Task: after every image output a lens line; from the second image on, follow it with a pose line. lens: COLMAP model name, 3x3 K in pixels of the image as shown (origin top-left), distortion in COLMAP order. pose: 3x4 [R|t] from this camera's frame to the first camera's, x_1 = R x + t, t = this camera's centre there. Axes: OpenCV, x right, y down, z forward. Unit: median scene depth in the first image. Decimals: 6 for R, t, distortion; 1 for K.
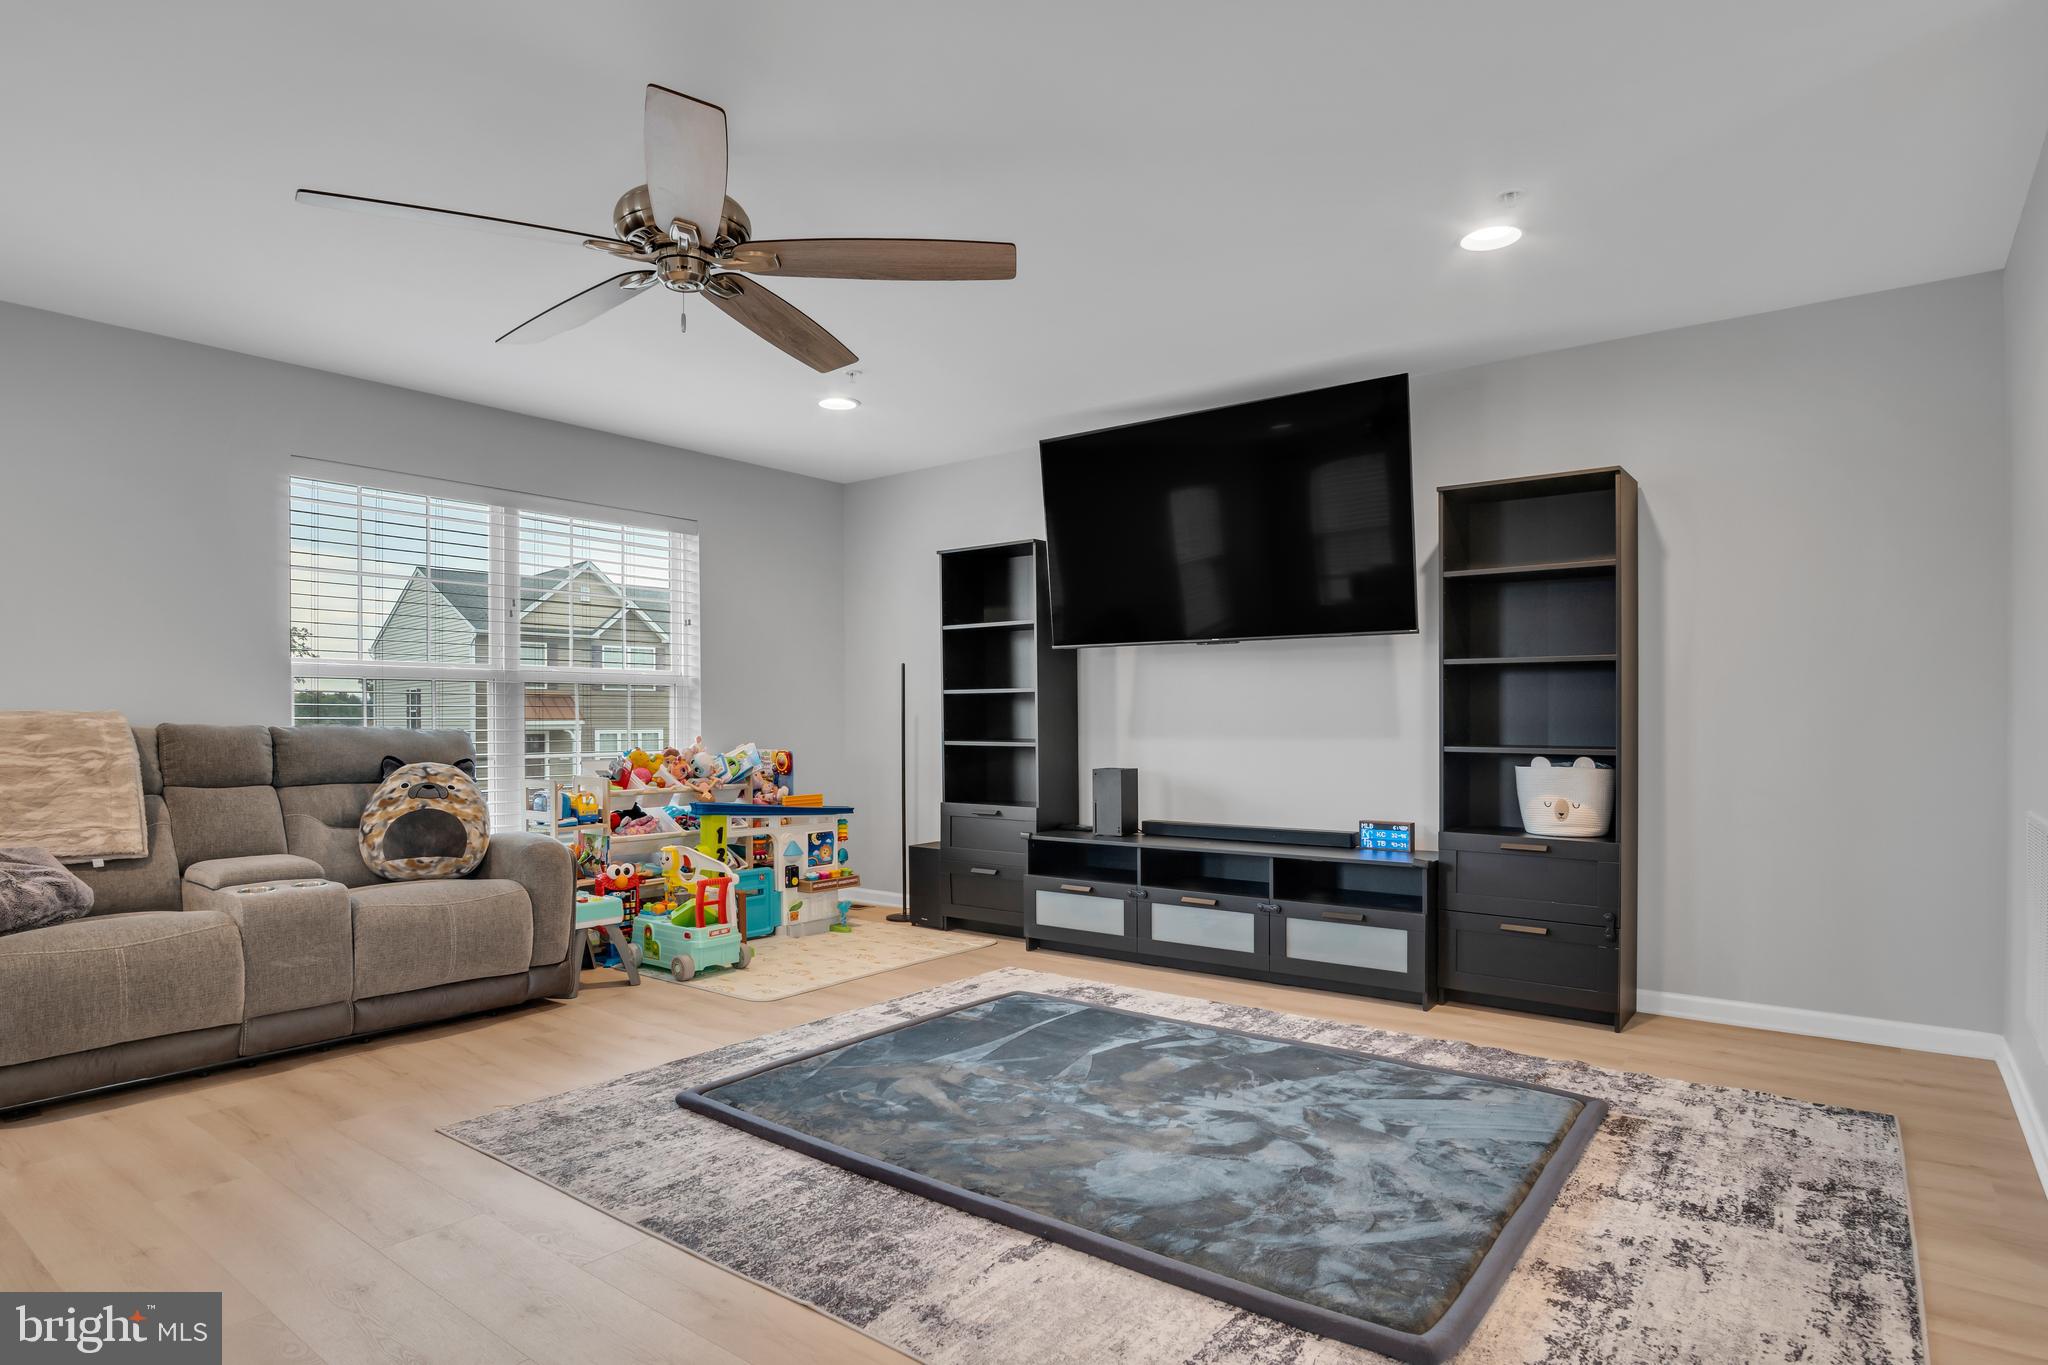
lens RADIAL K [[1102.6, 0, 1005.4], [0, 1102.6, 738.0], [0, 0, 1]] dist [-0.032258, 0.007330]
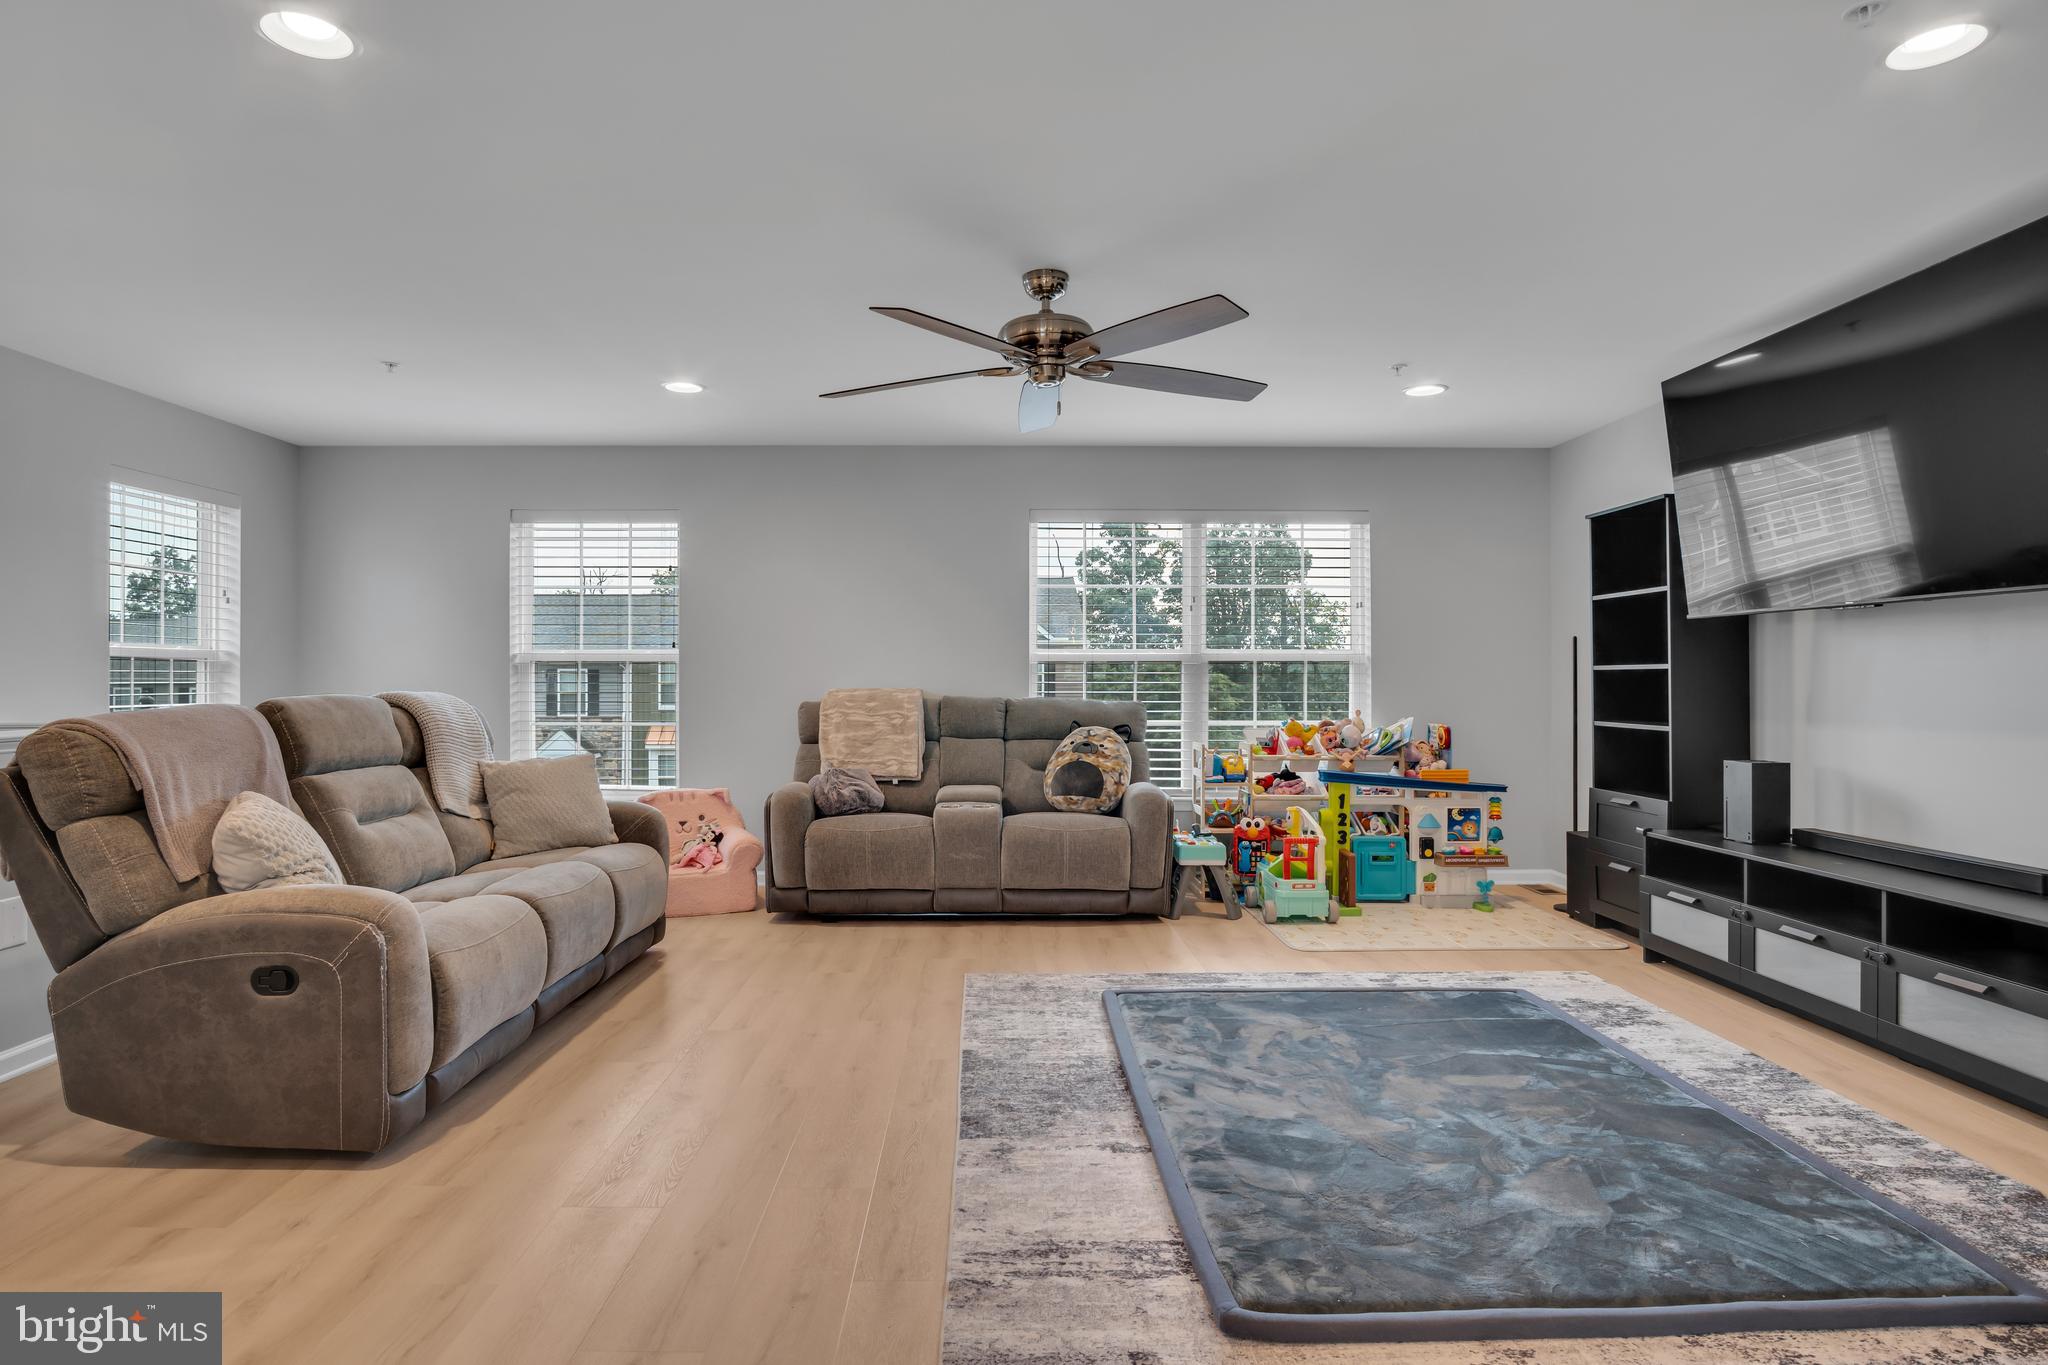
lens RADIAL K [[1102.6, 0, 1007.7], [0, 1102.6, 687.3], [0, 0, 1]] dist [-0.032258, 0.007330]
pose [[0.628718, 0.006682, -0.777605, 0.493285], [-0.015186, 0.999878, -0.003686, -0.020239], [0.777485, 0.014126, 0.628742, 0.071657]]
